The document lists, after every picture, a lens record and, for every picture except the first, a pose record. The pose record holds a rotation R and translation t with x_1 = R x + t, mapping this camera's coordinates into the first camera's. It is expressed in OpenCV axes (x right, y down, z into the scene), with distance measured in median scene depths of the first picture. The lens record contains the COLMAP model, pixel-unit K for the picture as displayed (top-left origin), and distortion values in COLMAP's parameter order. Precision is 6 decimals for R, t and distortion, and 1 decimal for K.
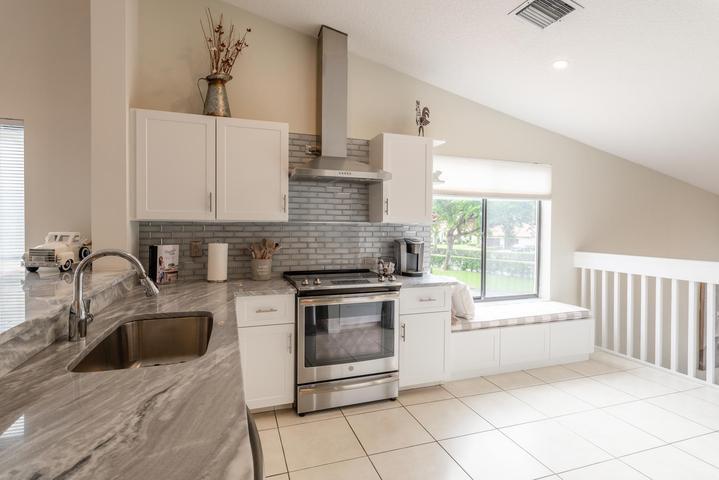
lens RADIAL K [[355.0, 0, 356.3], [0, 355.0, 228.8], [0, 0, 1]] dist [0.052564, 0.000078]
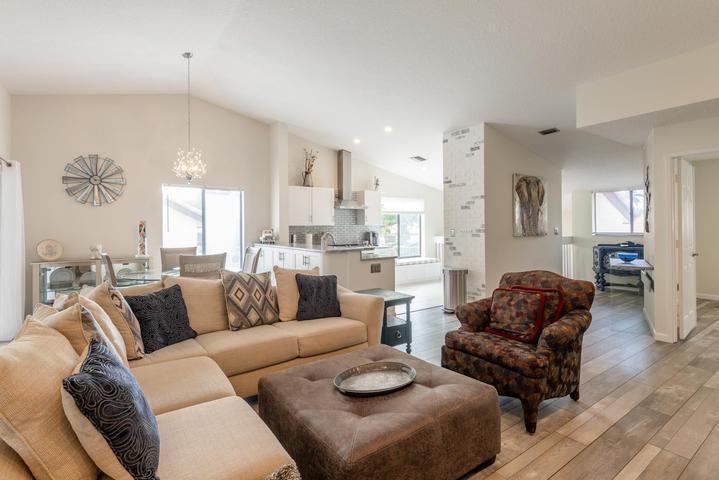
lens RADIAL K [[356.3, 0, 359.9], [0, 356.3, 229.1], [0, 0, 1]] dist [-0.001806, 0.000218]
pose [[0.957732, -0.022418, 0.286788, -0.654638], [0.022739, 0.999739, 0.002210, 0.005658], [-0.286763, 0.004405, 0.957992, -1.361379]]
